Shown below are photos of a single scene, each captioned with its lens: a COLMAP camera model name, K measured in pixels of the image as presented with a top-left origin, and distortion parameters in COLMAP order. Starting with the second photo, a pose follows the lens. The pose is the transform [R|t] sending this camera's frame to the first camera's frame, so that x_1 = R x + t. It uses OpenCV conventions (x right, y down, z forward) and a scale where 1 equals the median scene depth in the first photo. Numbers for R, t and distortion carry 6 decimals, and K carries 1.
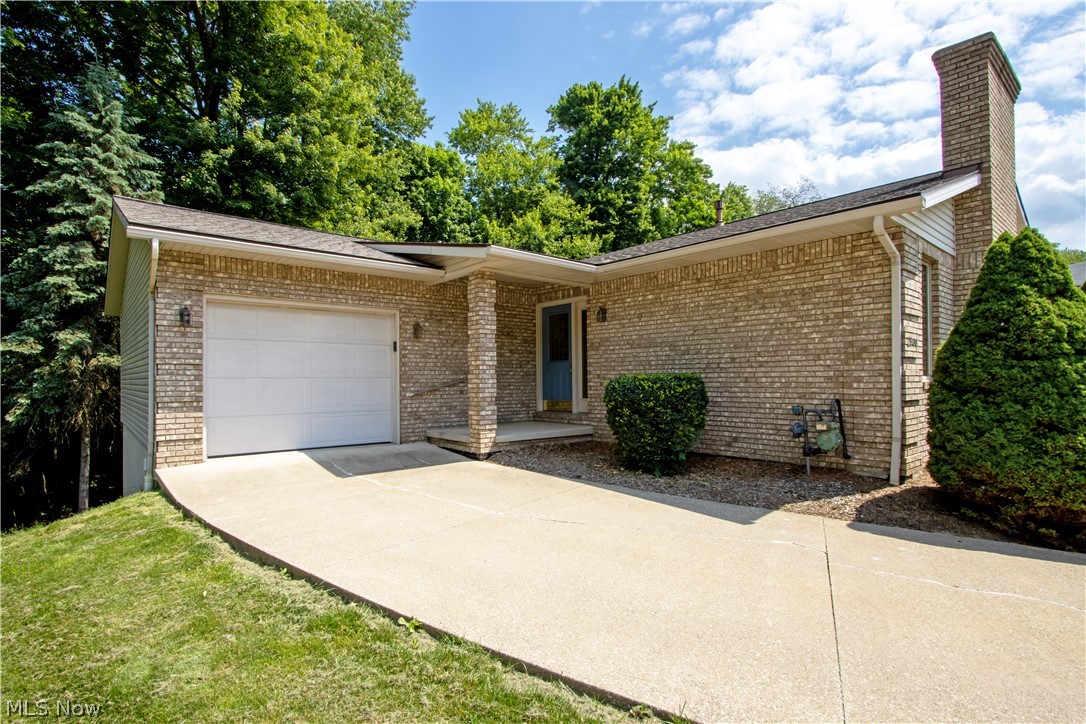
lens RADIAL K [[537.5, 0, 540.2], [0, 537.5, 377.1], [0, 0, 1]] dist [-0.000235, -0.005690]
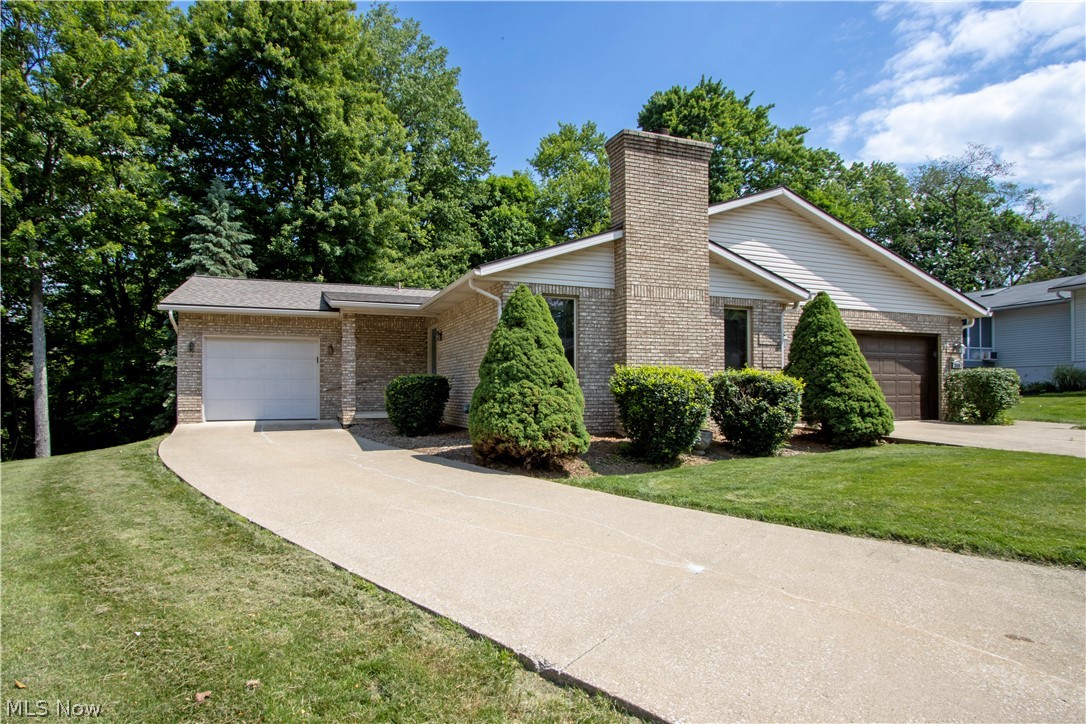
lens RADIAL K [[549.7, 0, 499.1], [0, 549.7, 387.0], [0, 0, 1]] dist [-0.011940, 0.000692]
pose [[0.942292, 0.001203, -0.334789, 0.494646], [-0.000387, 0.999997, 0.002502, 0.012646], [0.334791, -0.002228, 0.942290, -0.232647]]
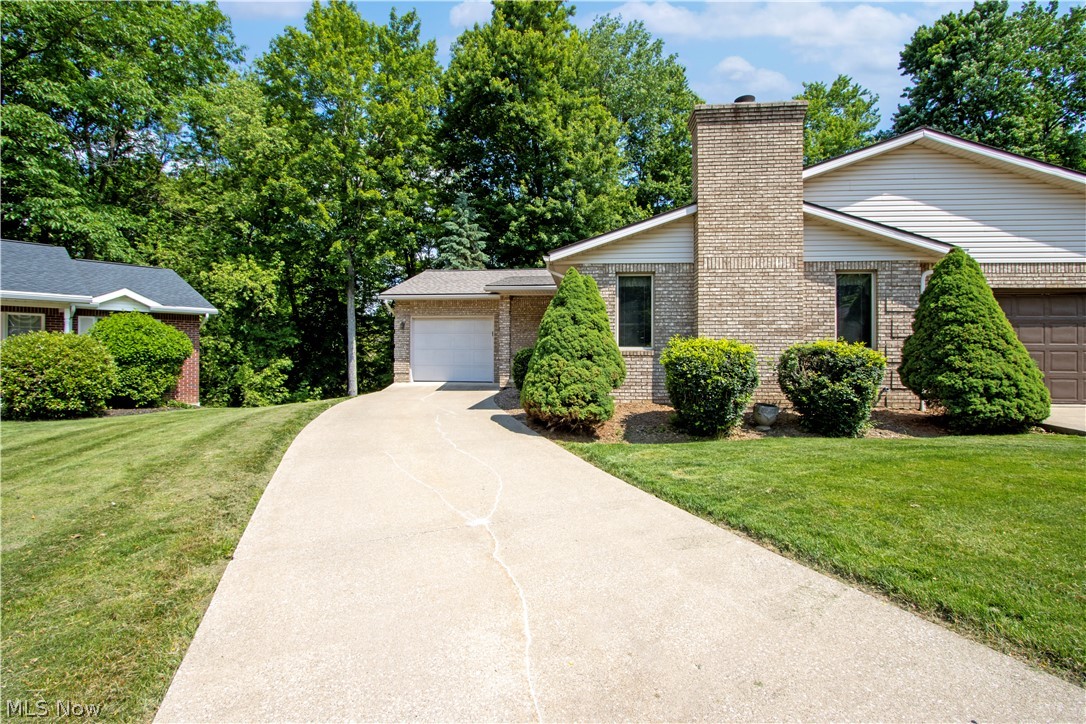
lens RADIAL K [[503.2, 0, 543.9], [0, 503.2, 351.8], [0, 0, 1]] dist [-0.015659, -0.000005]
pose [[0.713117, 0.002088, -0.701042, 0.725358], [-0.002469, 0.999997, 0.000466, 0.005329], [0.701041, 0.001398, 0.713119, -0.121738]]
